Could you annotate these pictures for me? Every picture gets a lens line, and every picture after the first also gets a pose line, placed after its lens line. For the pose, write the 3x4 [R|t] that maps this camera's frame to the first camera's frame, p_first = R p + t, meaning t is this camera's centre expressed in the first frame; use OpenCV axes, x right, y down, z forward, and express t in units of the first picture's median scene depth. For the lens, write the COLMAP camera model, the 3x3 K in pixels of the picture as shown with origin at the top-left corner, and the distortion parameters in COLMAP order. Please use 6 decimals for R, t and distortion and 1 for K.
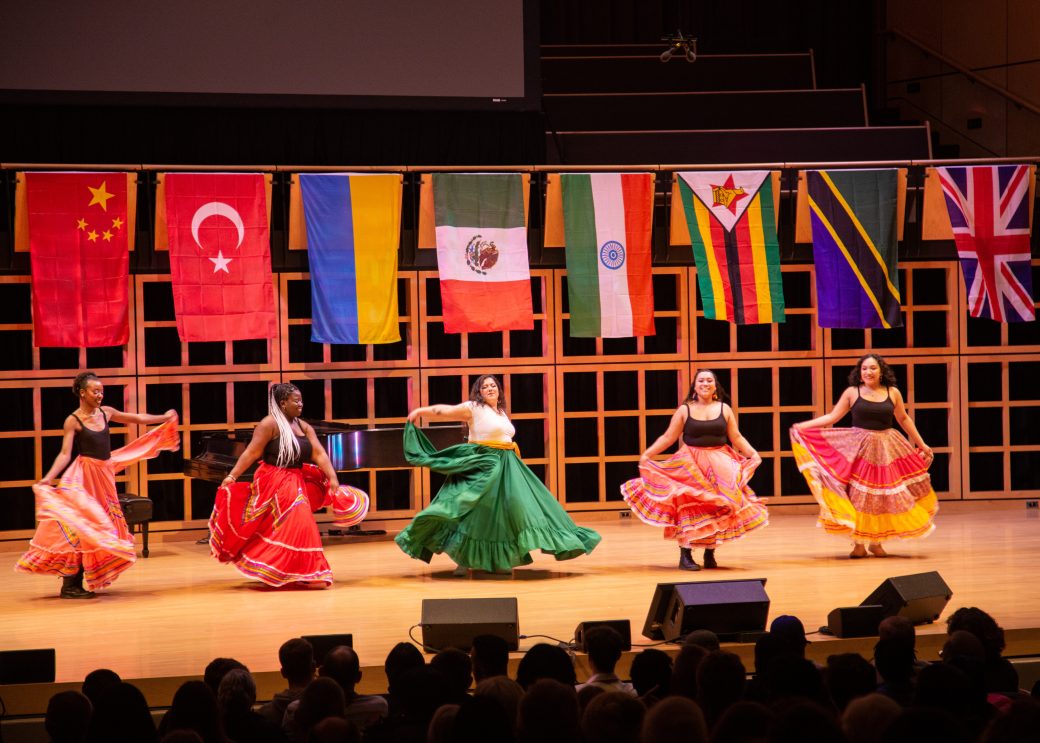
lens RADIAL K [[2231.9, 0, 500.4], [0, 2231.9, 338.5], [0, 0, 1]] dist [0.376617, 0.000000]
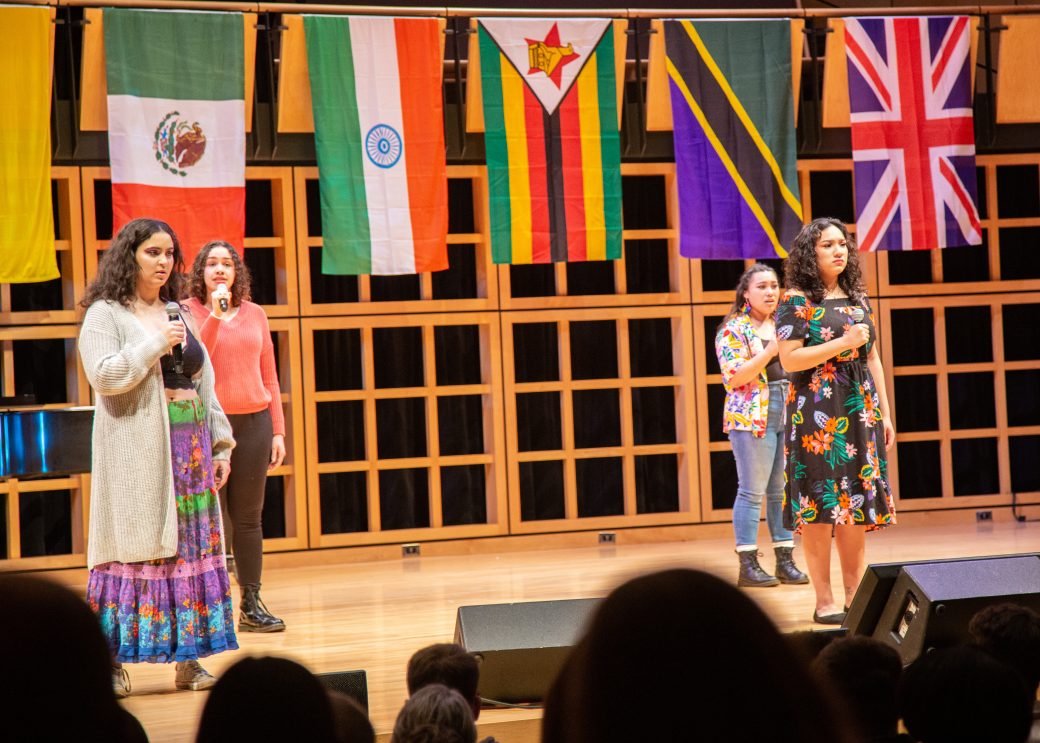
lens RADIAL K [[3702.5, 0, 543.7], [0, 3702.5, 362.4], [0, 0, 1]] dist [1.128820, 0.000000]
pose [[0.958802, -0.010770, 0.283872, -0.211678], [0.005573, 0.999802, 0.019110, 0.004759], [-0.284022, -0.016741, 0.958672, -0.046822]]
